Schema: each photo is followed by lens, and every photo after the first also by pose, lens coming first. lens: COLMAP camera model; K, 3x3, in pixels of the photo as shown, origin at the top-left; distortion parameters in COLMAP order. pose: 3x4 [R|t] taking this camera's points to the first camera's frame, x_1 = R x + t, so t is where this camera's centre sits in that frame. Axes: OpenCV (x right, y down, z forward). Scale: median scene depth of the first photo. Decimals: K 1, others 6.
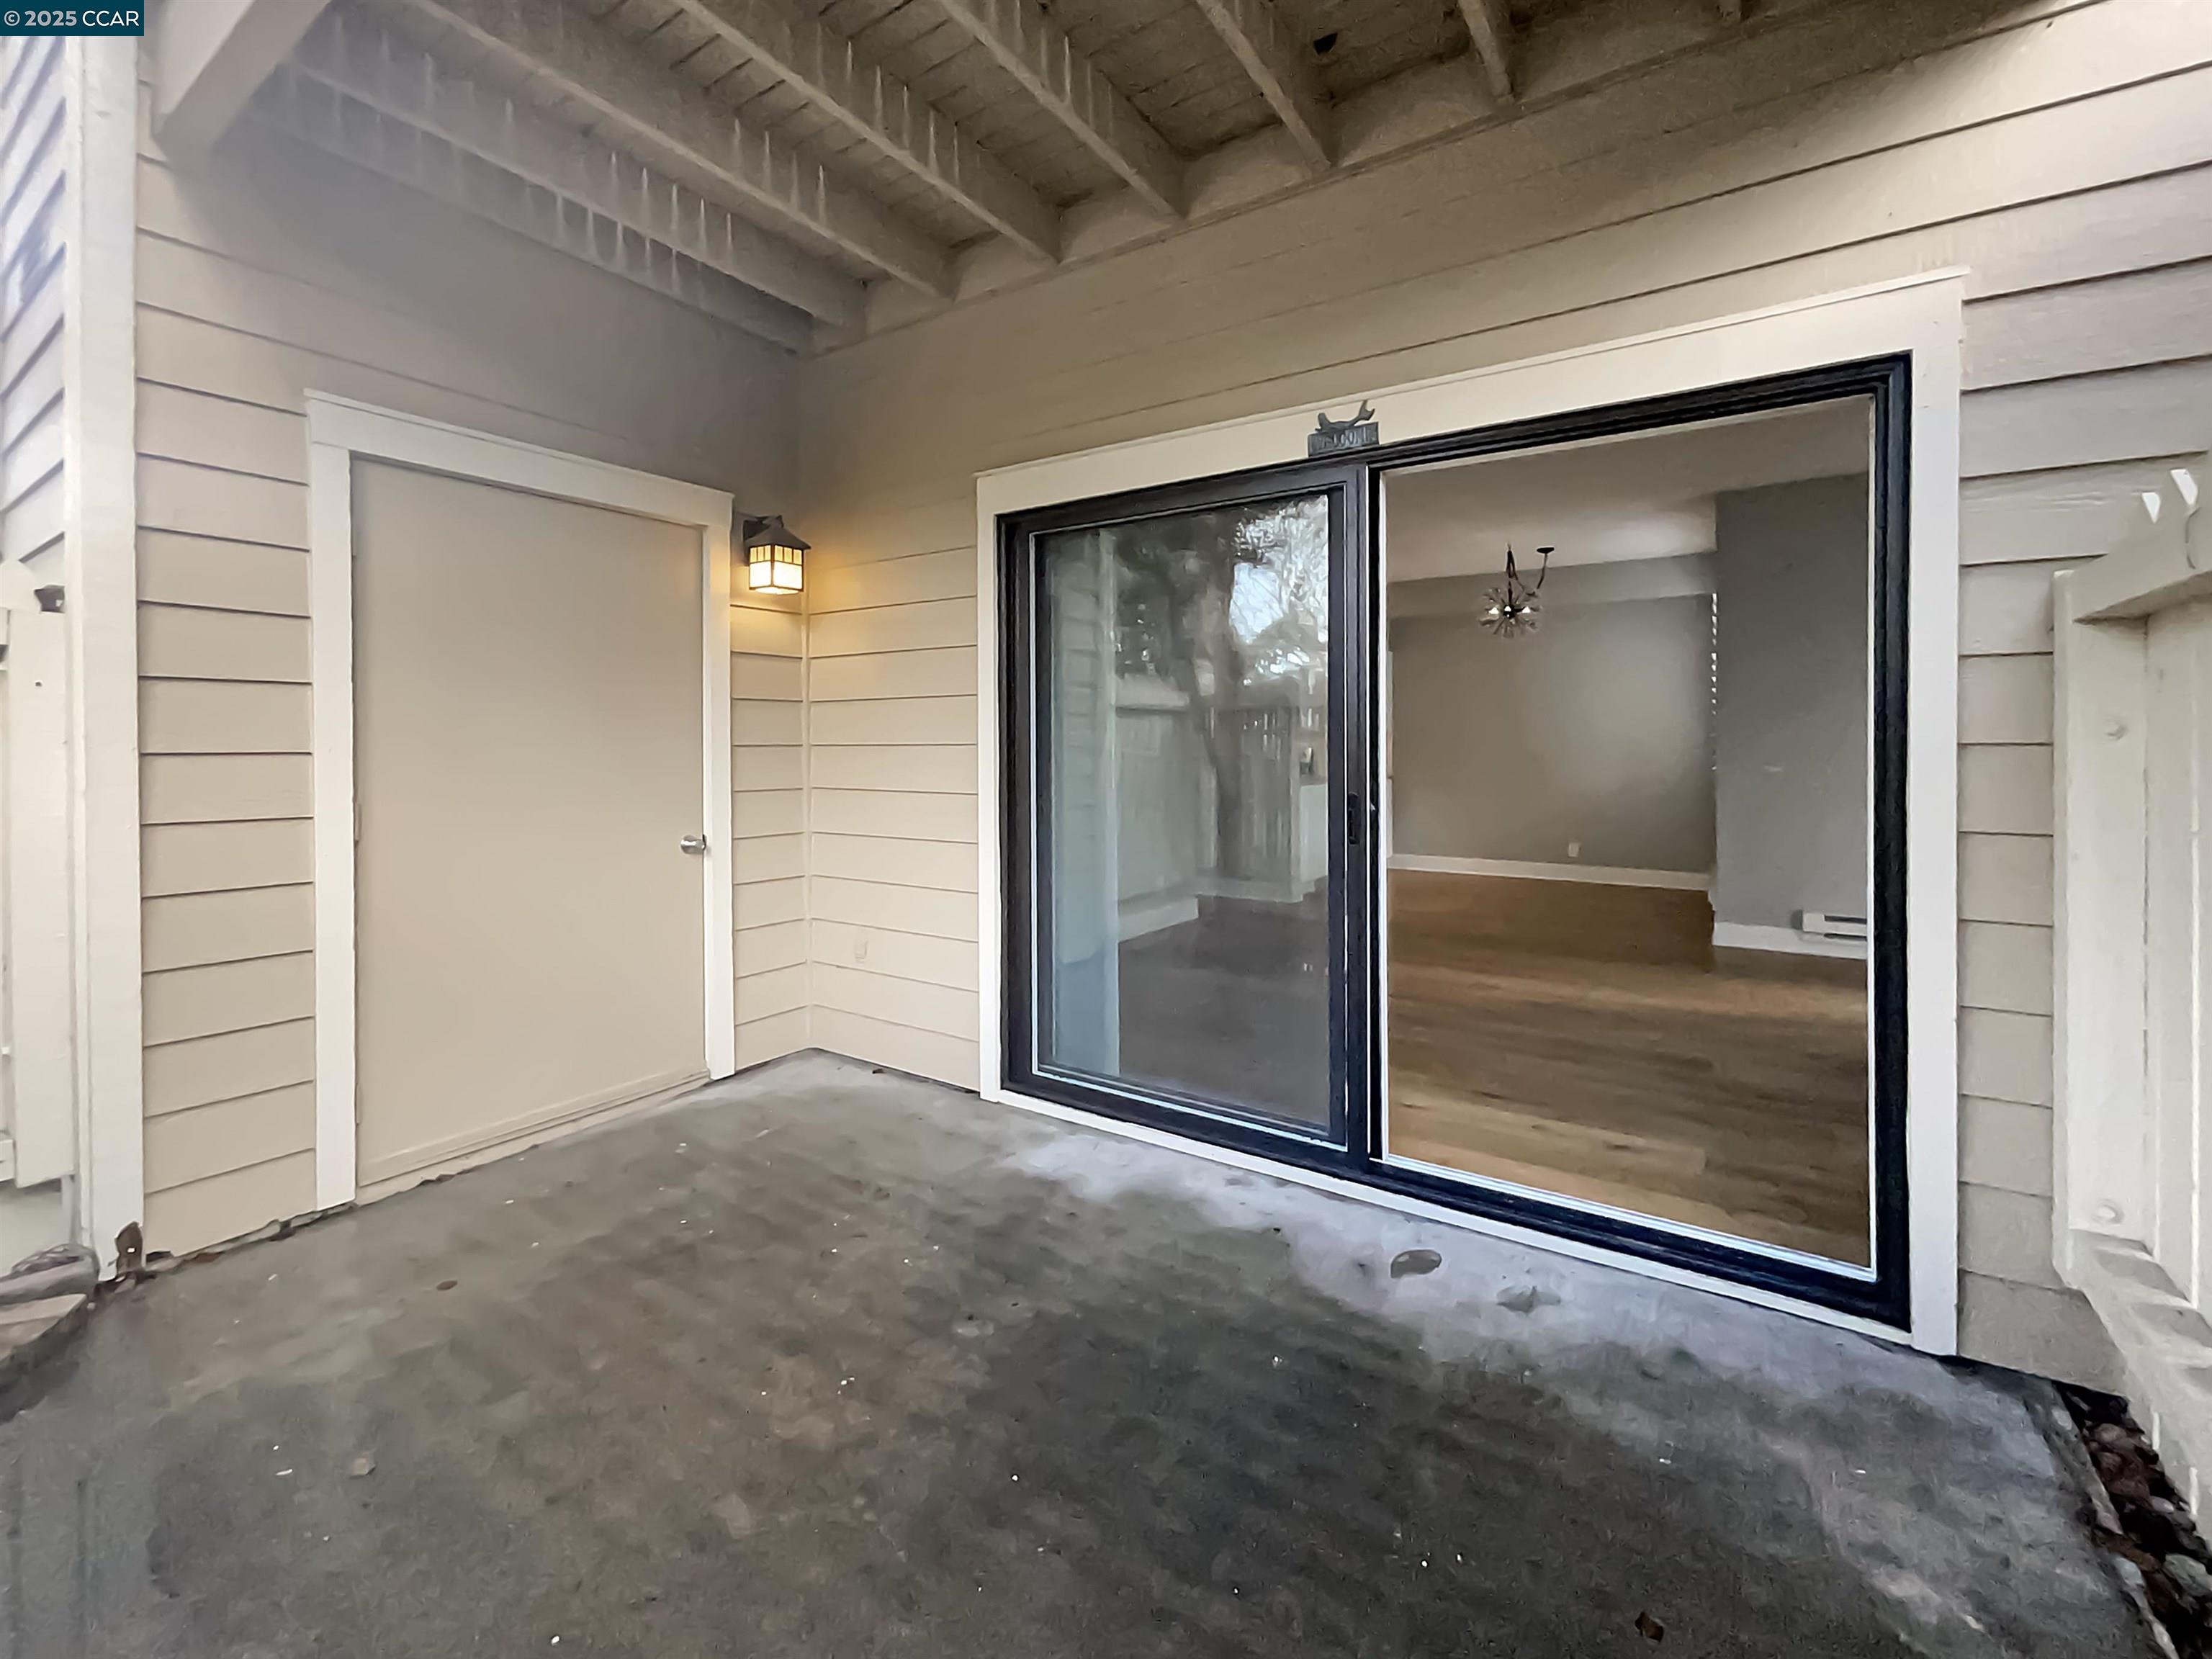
lens RADIAL K [[922.0, 0, 1105.7], [0, 922.0, 773.8], [0, 0, 1]] dist [-0.001779, 0.000099]
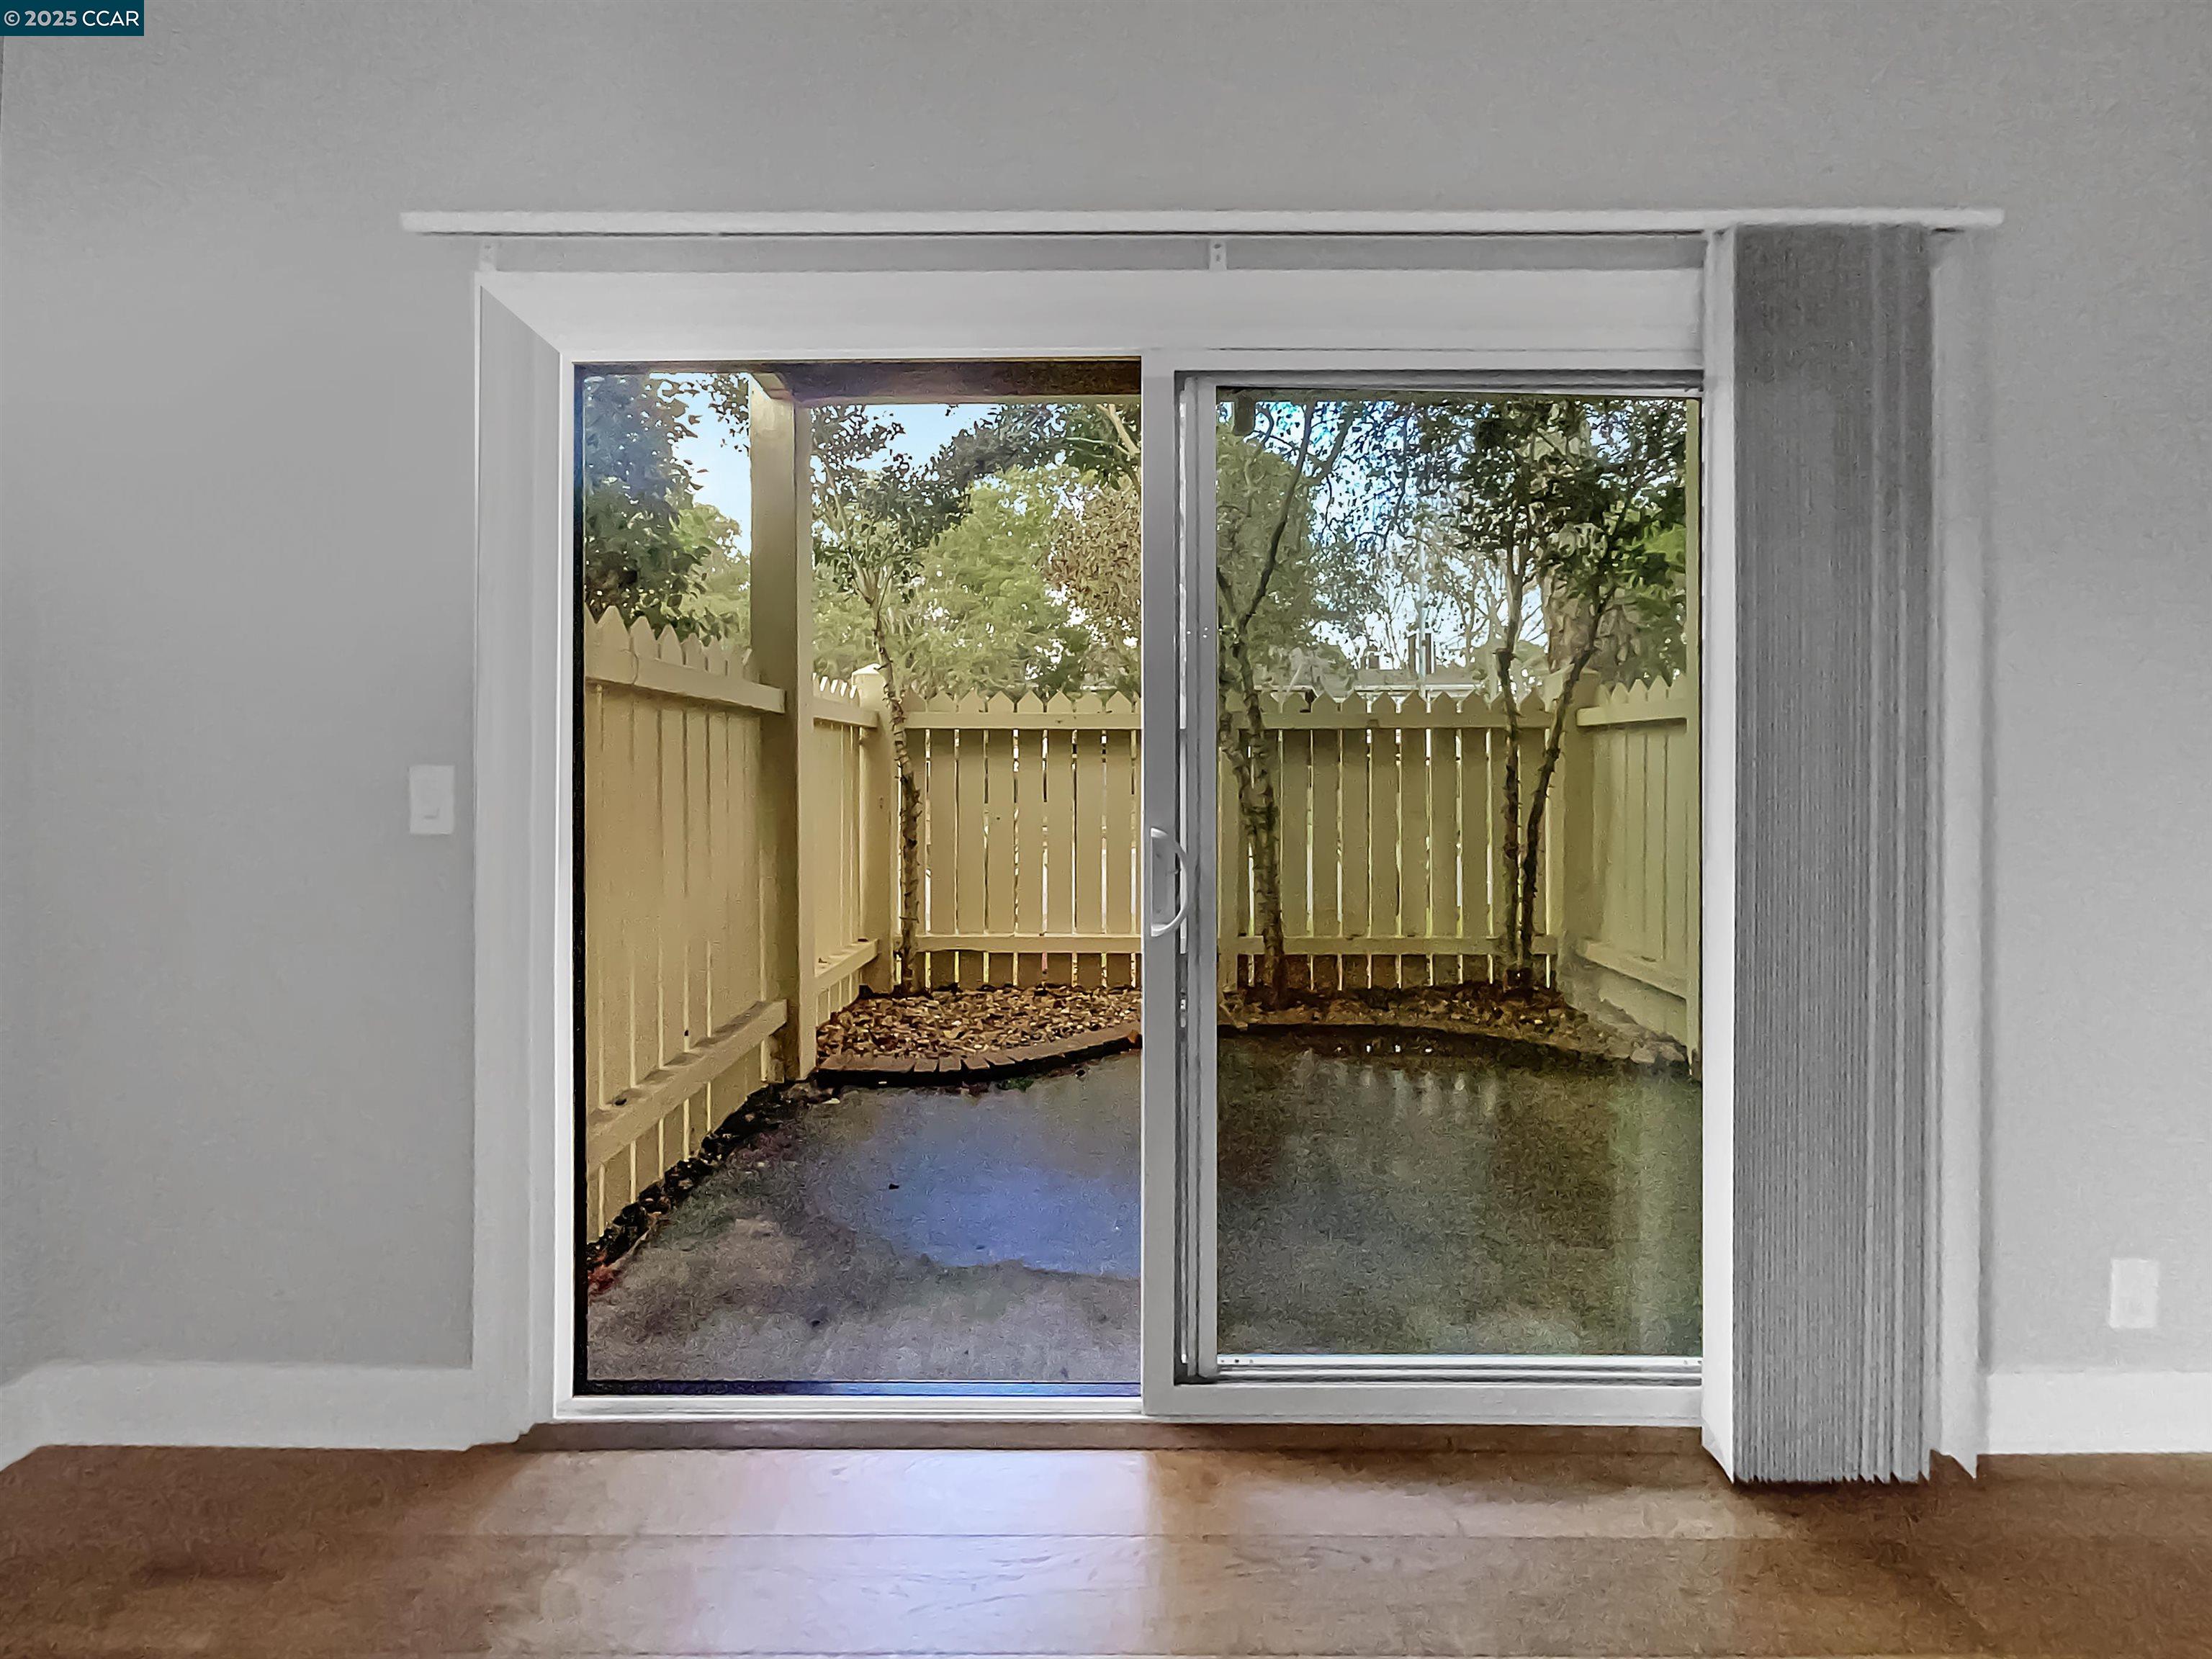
lens RADIAL K [[922.0, 0, 1105.7], [0, 922.0, 773.8], [0, 0, 1]] dist [-0.001779, 0.000099]
pose [[-0.837915, 0.004898, -0.545779, 0.660794], [-0.015153, 0.999366, 0.032232, -0.049046], [0.545591, 0.035277, -0.837309, 1.531166]]
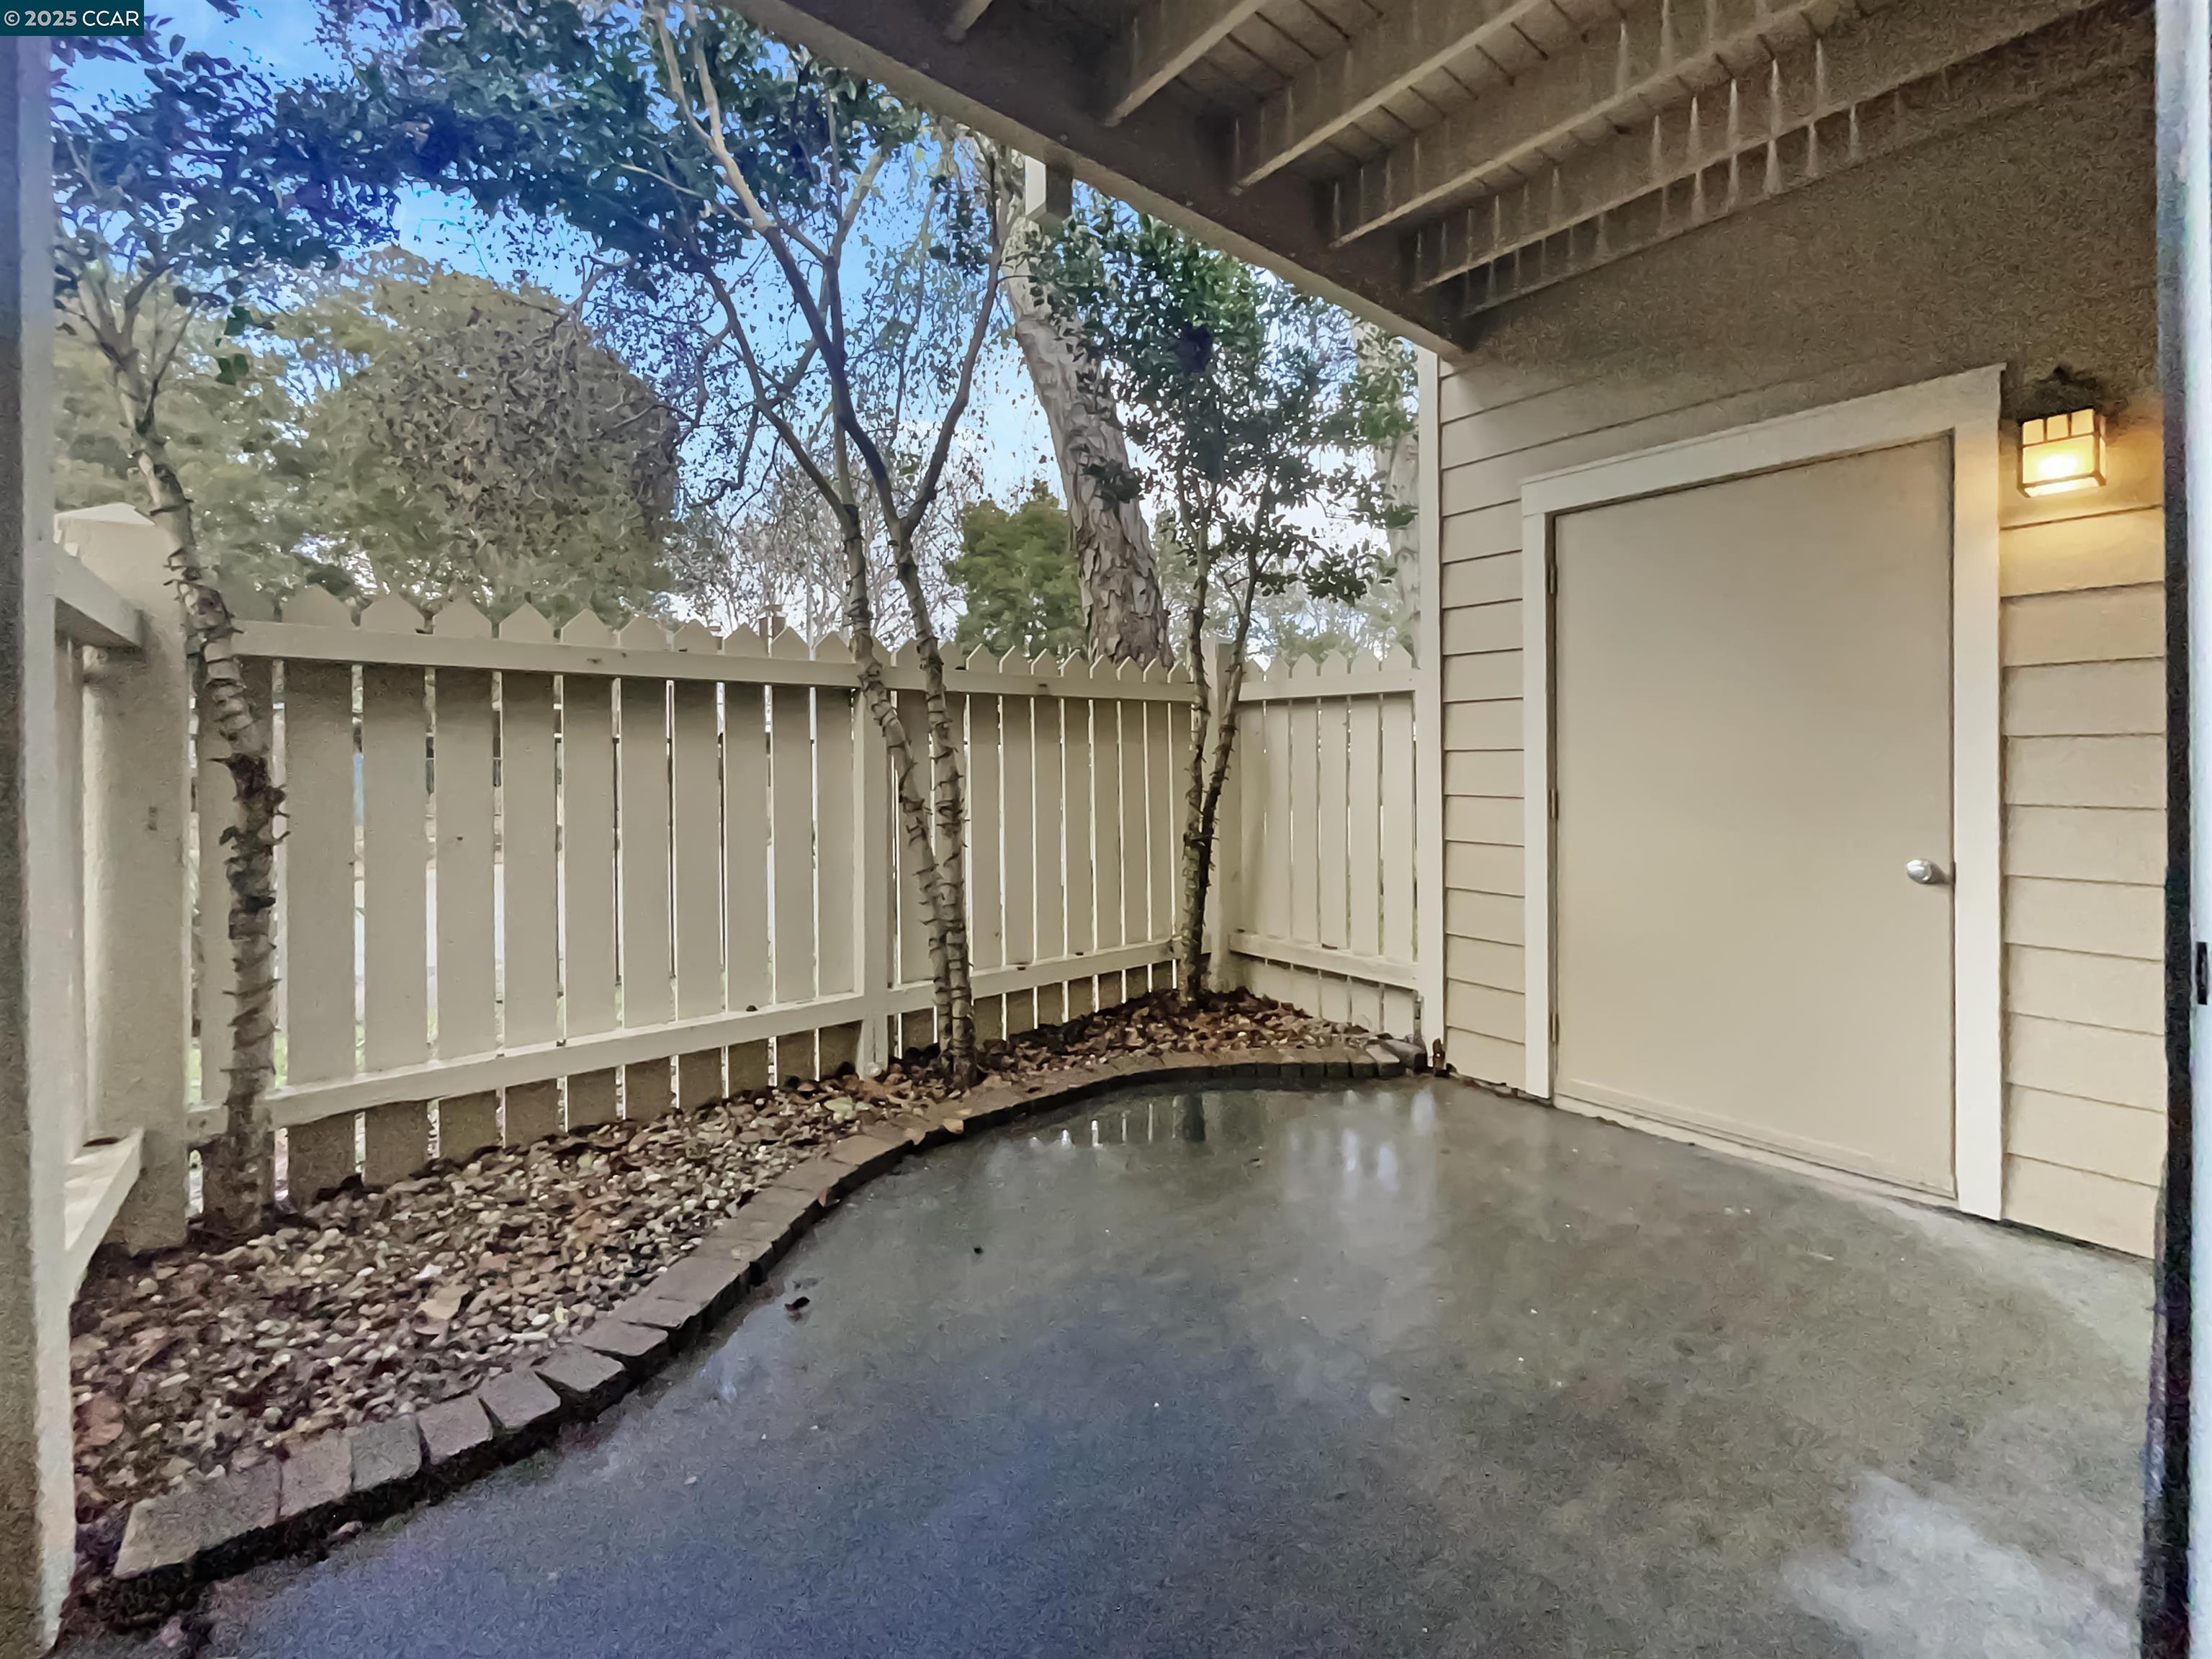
lens RADIAL K [[934.8, 0, 1089.2], [0, 934.8, 774.3], [0, 0, 1]] dist [0.001290, -0.000392]
pose [[-0.280861, 0.017153, -0.959595, 0.581802], [-0.025517, 0.999353, 0.025332, -0.002497], [0.959409, 0.031601, -0.280241, 0.722898]]
